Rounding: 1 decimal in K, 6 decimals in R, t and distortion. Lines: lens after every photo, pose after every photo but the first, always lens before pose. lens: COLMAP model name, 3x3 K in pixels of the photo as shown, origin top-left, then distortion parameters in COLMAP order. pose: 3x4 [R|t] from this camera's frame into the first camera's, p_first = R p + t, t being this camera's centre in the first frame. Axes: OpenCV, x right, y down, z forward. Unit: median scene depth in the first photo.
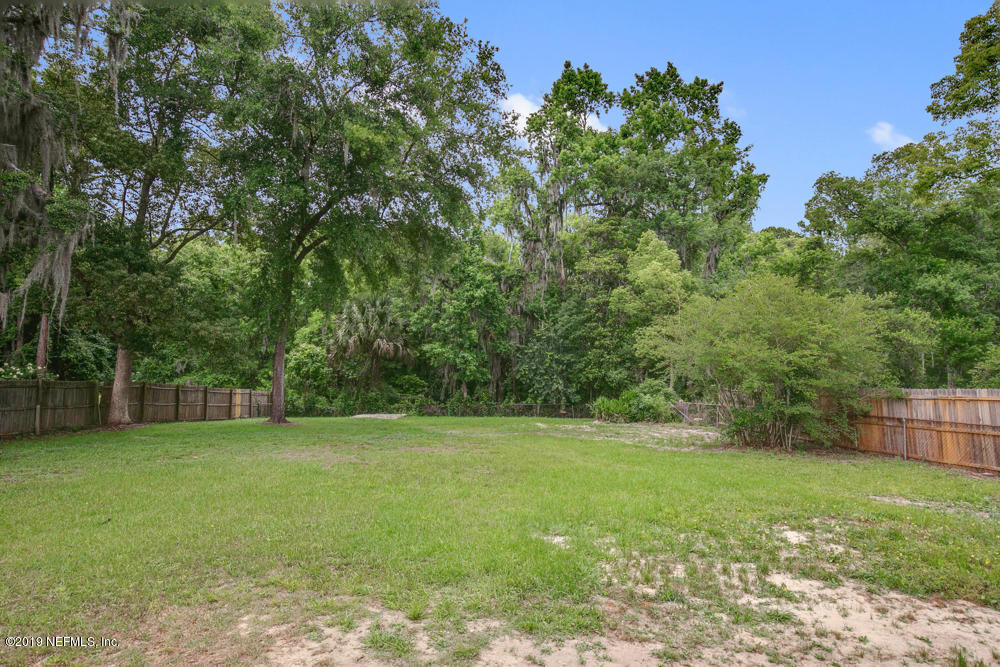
lens RADIAL K [[485.0, 0, 500.3], [0, 485.0, 375.2], [0, 0, 1]] dist [0.024307, -0.010570]
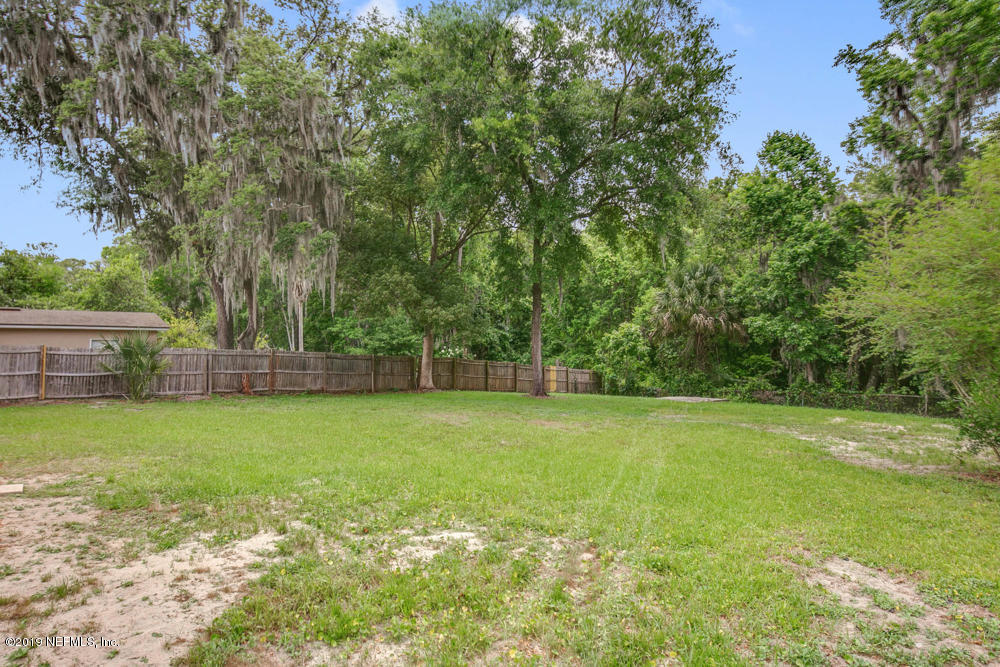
lens RADIAL K [[515.5, 0, 500.4], [0, 515.5, 372.2], [0, 0, 1]] dist [-0.000602, -0.011158]
pose [[0.712137, 0.022984, -0.701664, 0.186619], [-0.002252, 0.999534, 0.030456, 0.005701], [0.702037, -0.020108, 0.711857, 0.069203]]
